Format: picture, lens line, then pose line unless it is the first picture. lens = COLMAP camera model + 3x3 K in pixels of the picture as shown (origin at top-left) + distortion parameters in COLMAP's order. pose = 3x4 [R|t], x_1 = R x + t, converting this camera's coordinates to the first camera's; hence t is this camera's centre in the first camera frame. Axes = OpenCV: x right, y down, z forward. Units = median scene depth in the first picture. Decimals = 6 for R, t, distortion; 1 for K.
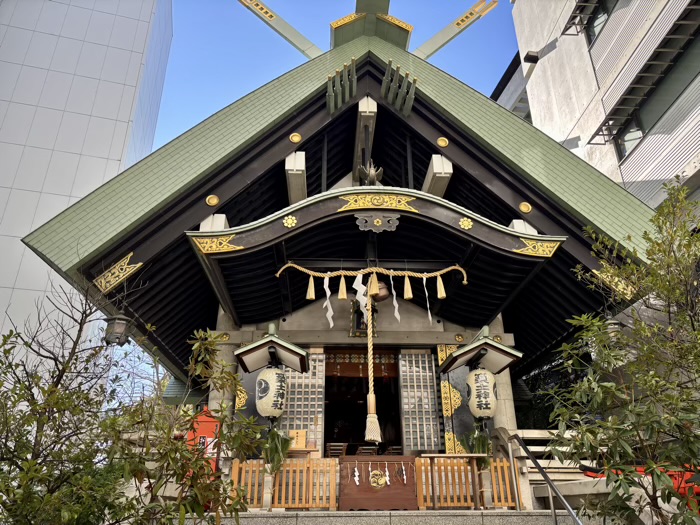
lens RADIAL K [[526.3, 0, 347.5], [0, 526.3, 261.3], [0, 0, 1]] dist [0.014243, -0.013958]
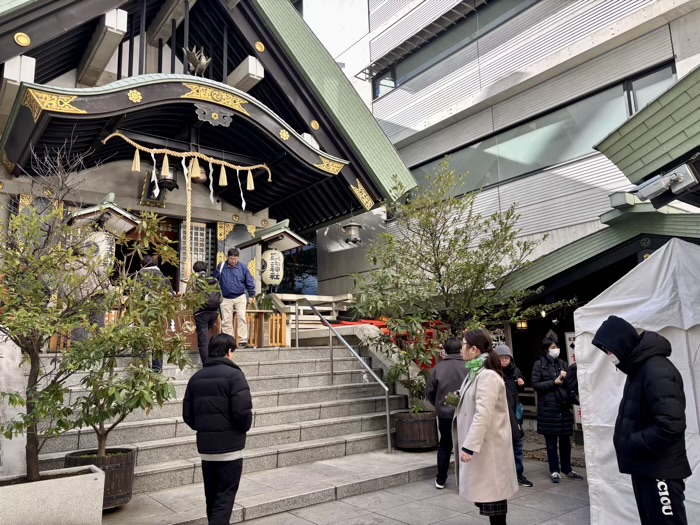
lens RADIAL K [[526.3, 0, 351.5], [0, 526.3, 264.3], [0, 0, 1]] dist [0.014243, -0.013958]
pose [[0.810309, 0.072062, 0.581555, -0.321188], [-0.221551, 0.956423, 0.190184, -0.047622], [-0.542507, -0.282951, 0.790964, -0.137415]]
